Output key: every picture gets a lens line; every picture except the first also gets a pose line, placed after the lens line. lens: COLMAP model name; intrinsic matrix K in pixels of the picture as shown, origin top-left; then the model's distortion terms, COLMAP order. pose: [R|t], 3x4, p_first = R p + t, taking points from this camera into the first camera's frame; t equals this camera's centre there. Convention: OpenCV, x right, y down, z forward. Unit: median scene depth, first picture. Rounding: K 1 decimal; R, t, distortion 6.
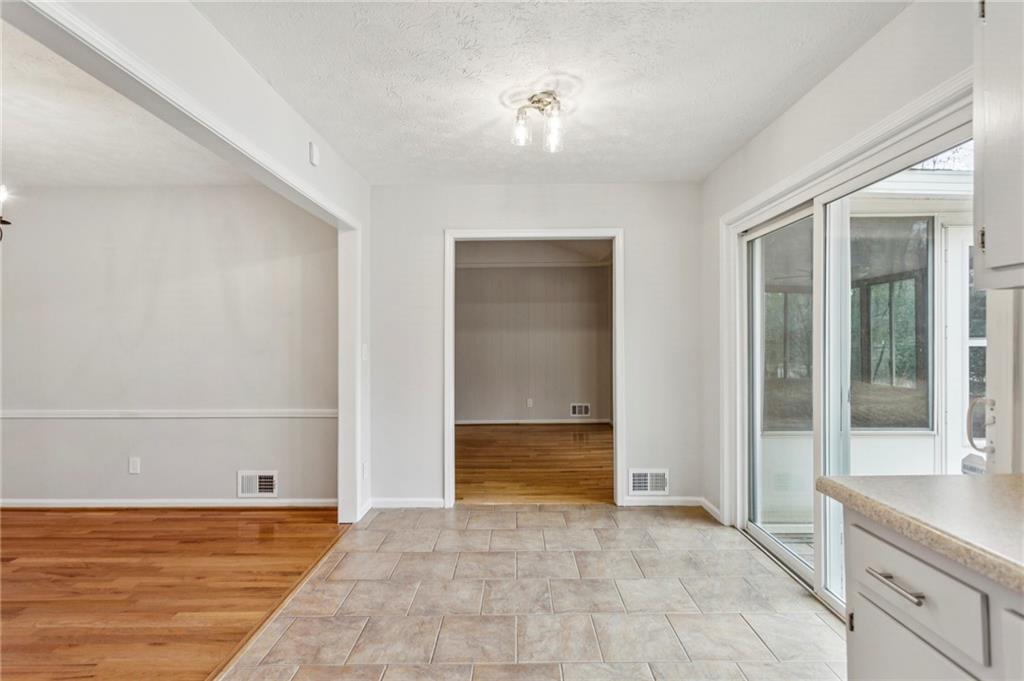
lens RADIAL K [[491.6, 0, 513.7], [0, 491.6, 345.3], [0, 0, 1]] dist [0.005183, 0.001722]
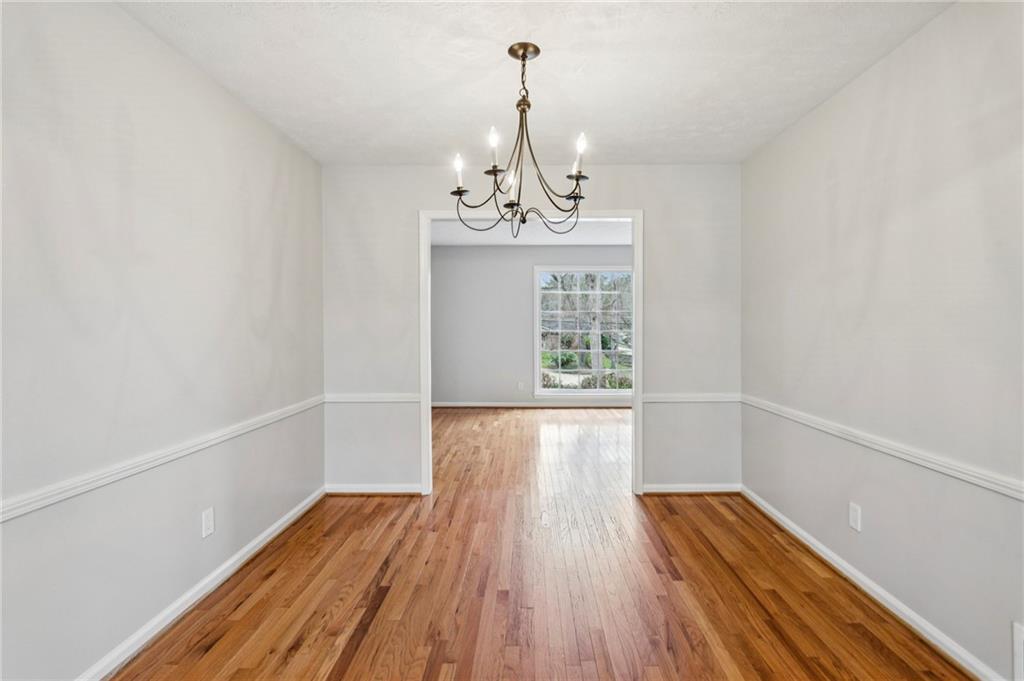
lens RADIAL K [[491.6, 0, 524.3], [0, 491.6, 332.9], [0, 0, 1]] dist [0.005183, 0.001722]
pose [[0.005482, 0.012871, -0.999902, -0.152888], [-0.005410, 0.999903, 0.012841, -0.001605], [0.999970, 0.005339, 0.005551, 0.658445]]
